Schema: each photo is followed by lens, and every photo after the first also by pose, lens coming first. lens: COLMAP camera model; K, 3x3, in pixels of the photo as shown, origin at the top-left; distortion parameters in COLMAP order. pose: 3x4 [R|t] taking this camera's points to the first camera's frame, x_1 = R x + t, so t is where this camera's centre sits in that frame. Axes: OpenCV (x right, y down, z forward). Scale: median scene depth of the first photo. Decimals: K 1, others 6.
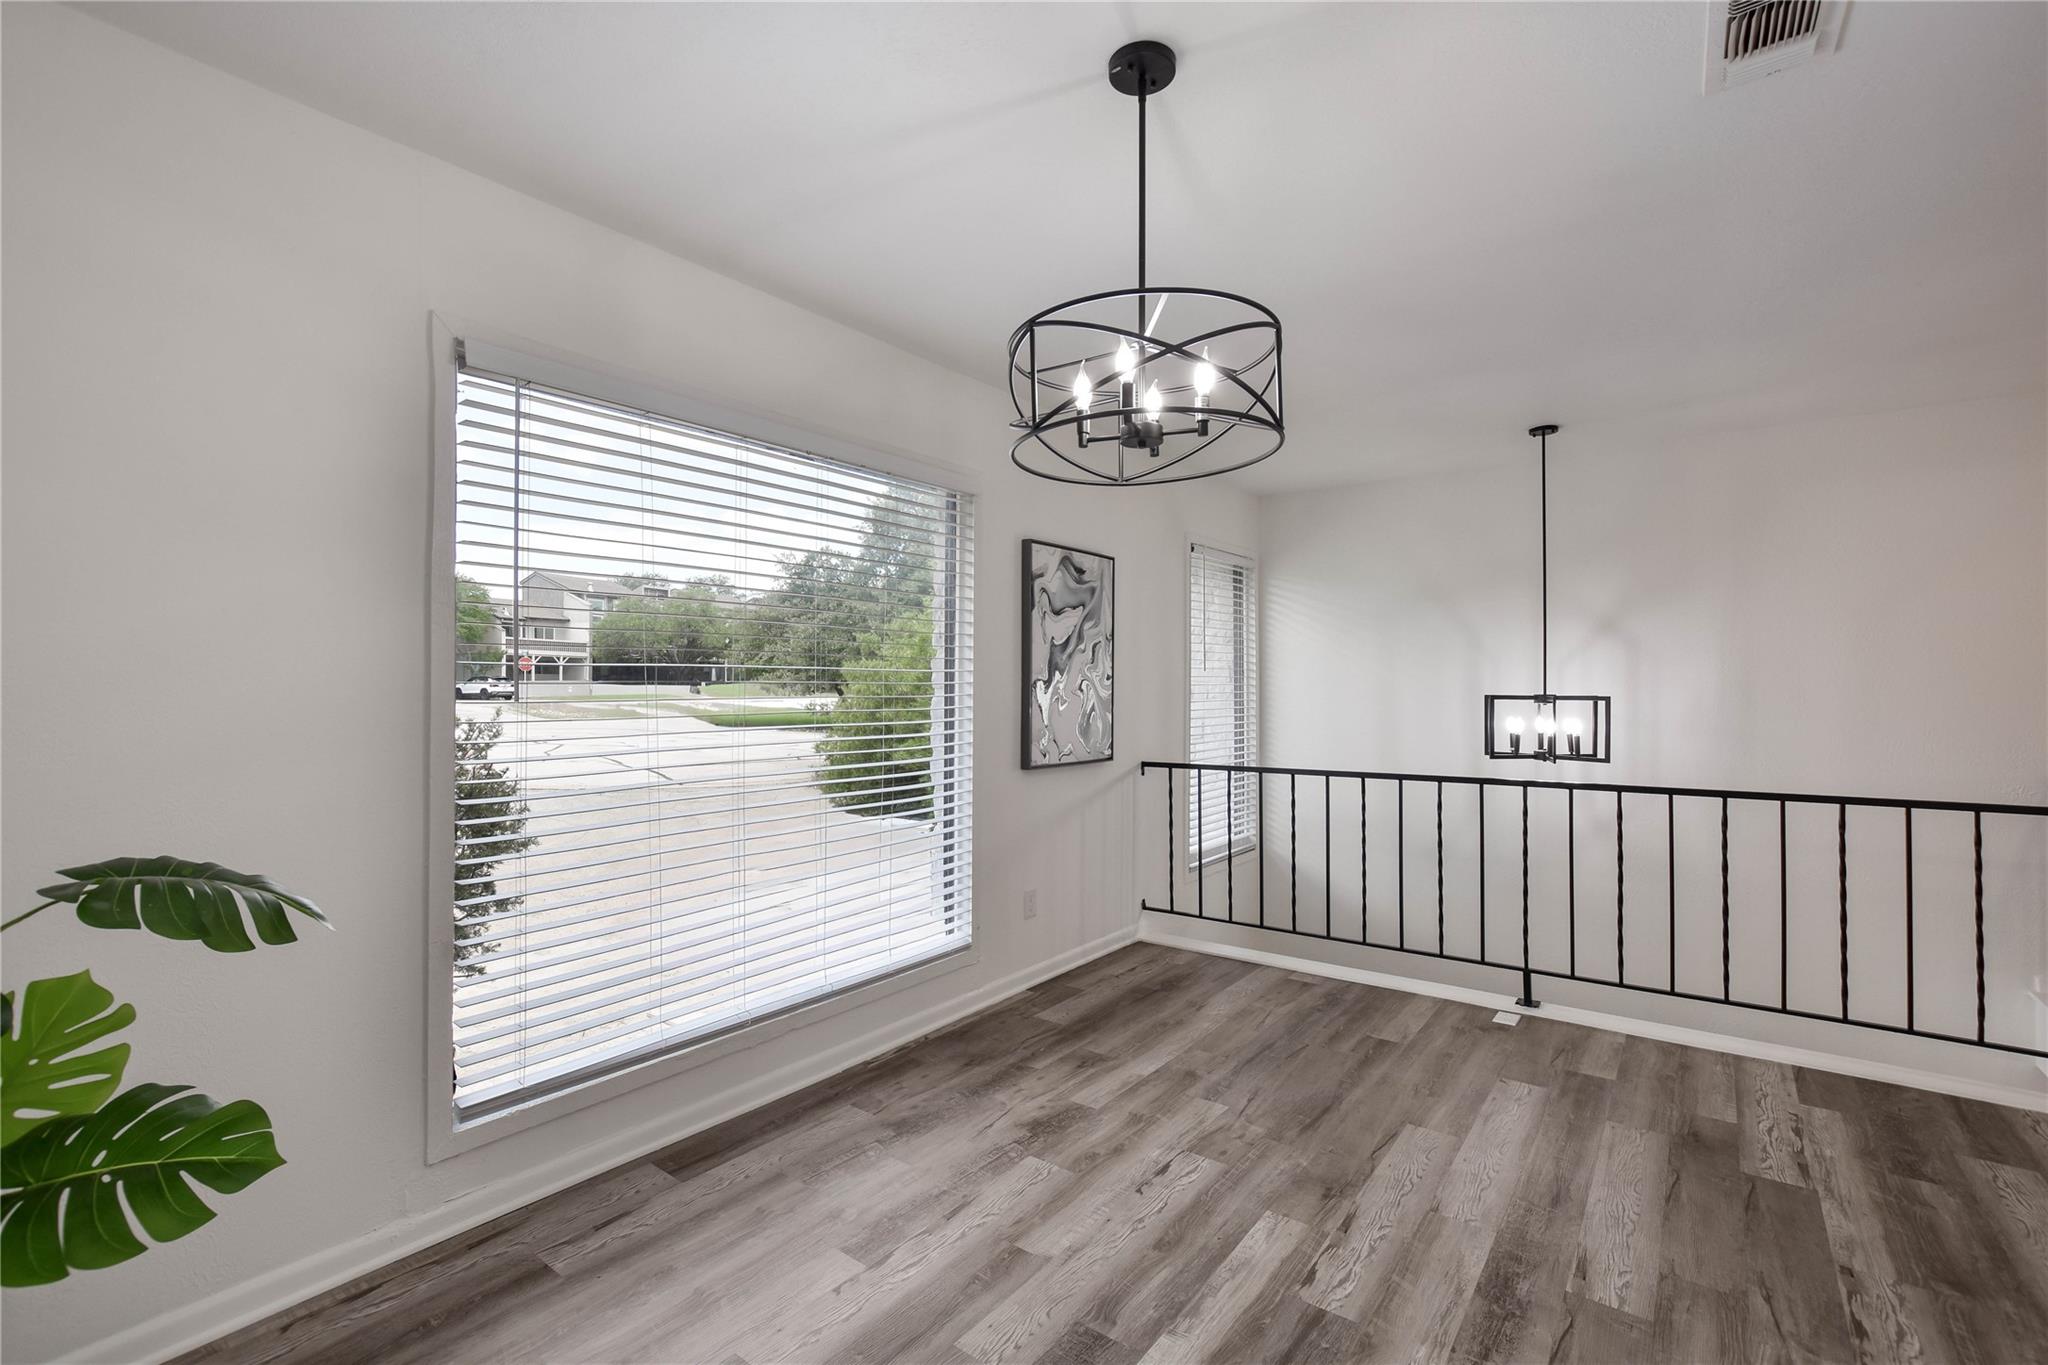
lens RADIAL K [[912.5, 0, 1024.0], [0, 912.5, 682.5], [0, 0, 1]] dist [-0.008312, 0.000660]
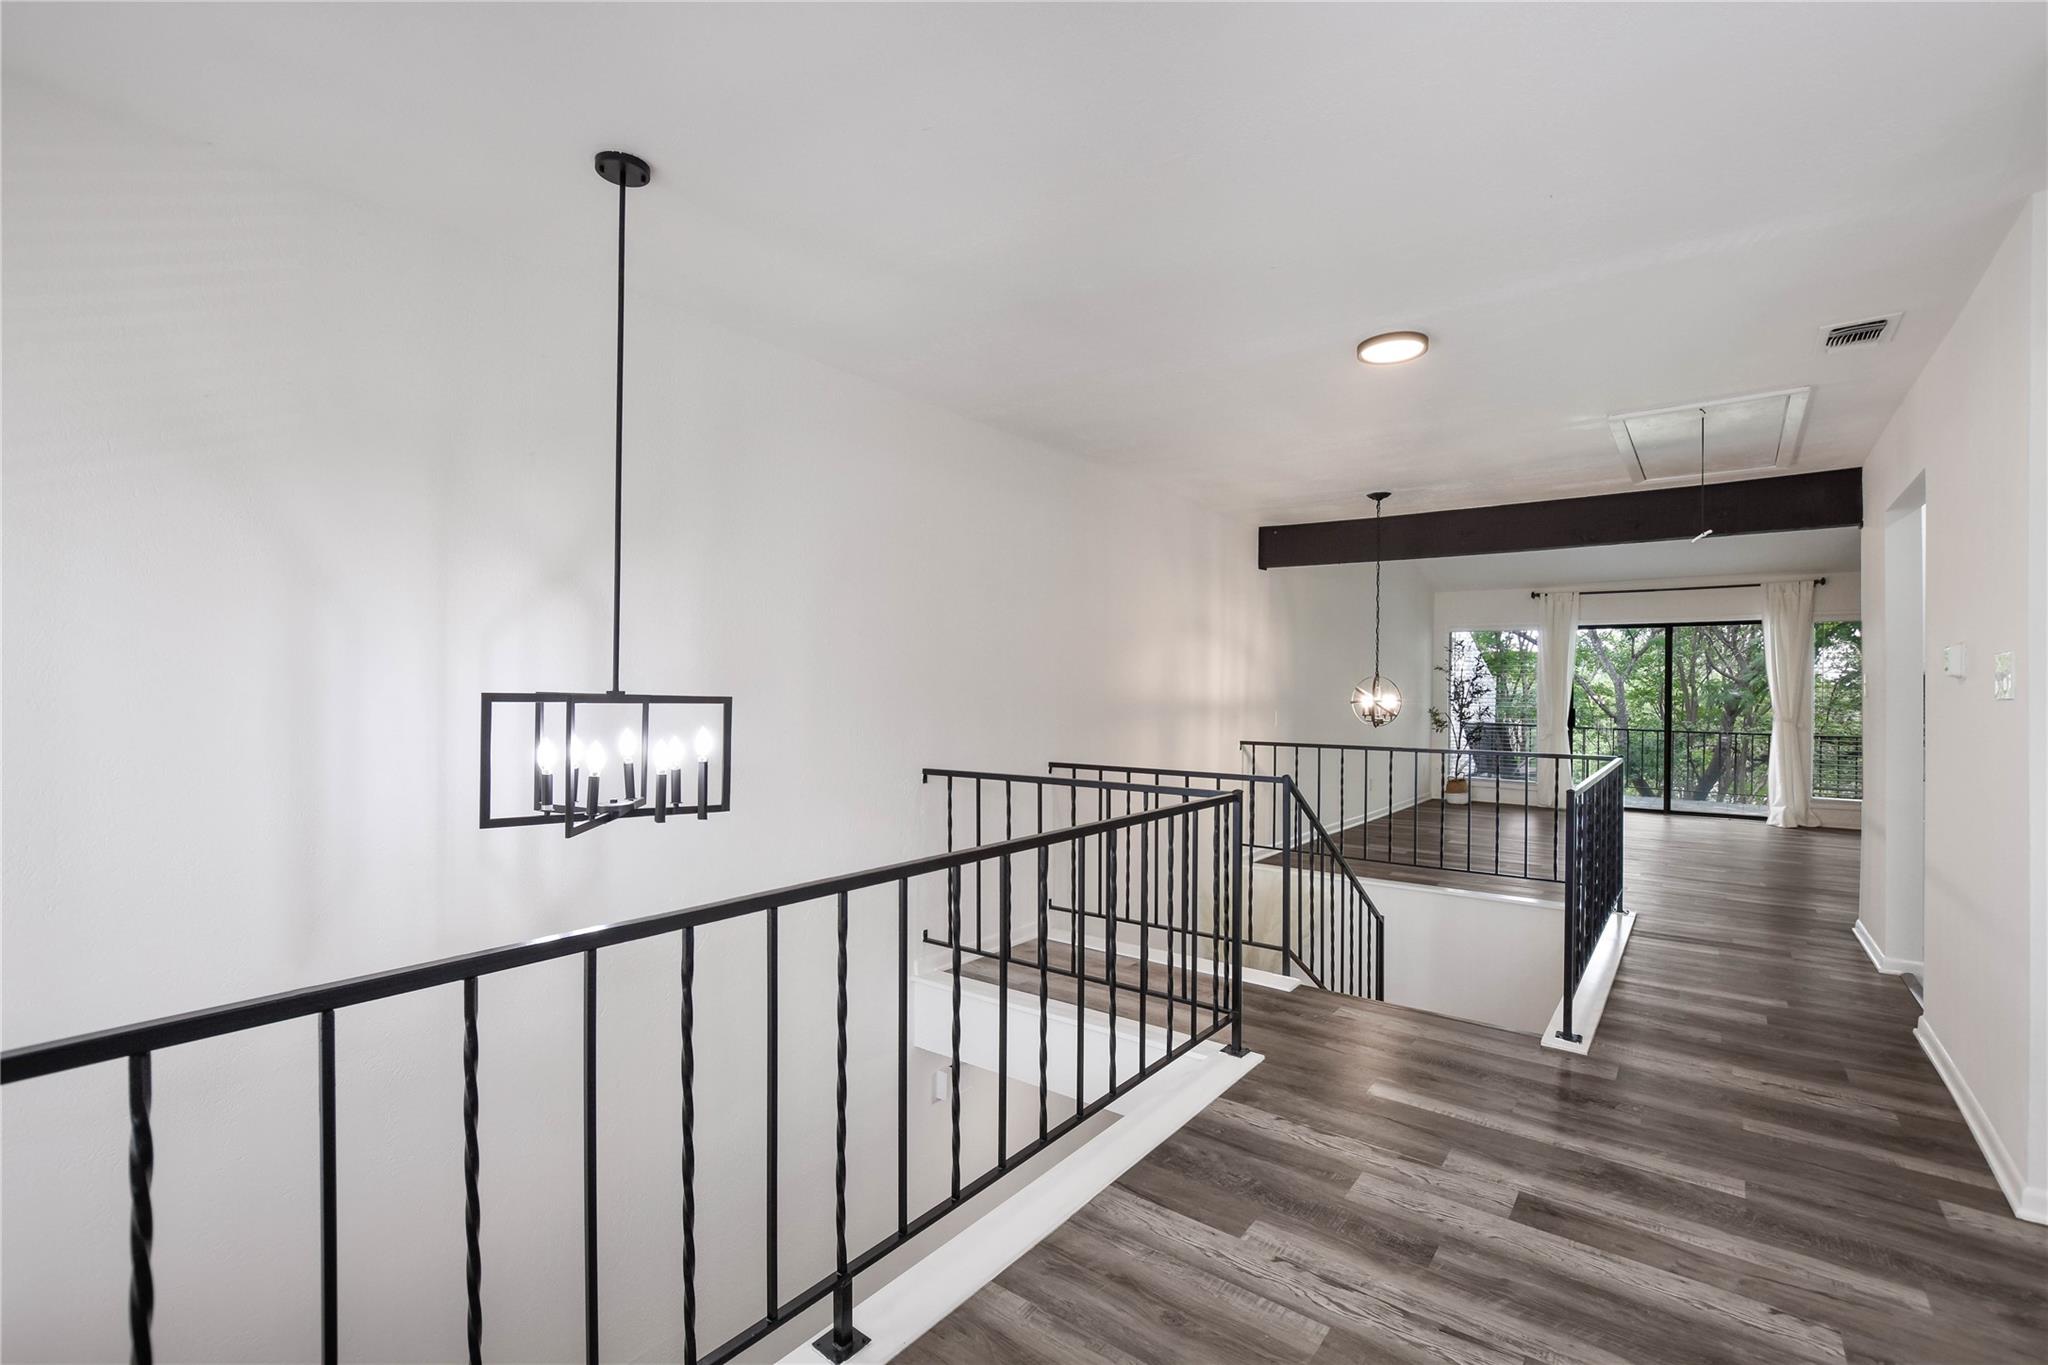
lens RADIAL K [[912.5, 0, 1024.0], [0, 912.5, 682.5], [0, 0, 1]] dist [-0.008312, 0.000660]
pose [[0.000785, 0.003200, 0.999995, 0.093348], [-0.015072, 0.999881, -0.003188, 0.009505], [-0.999886, -0.015070, 0.000833, 1.077953]]
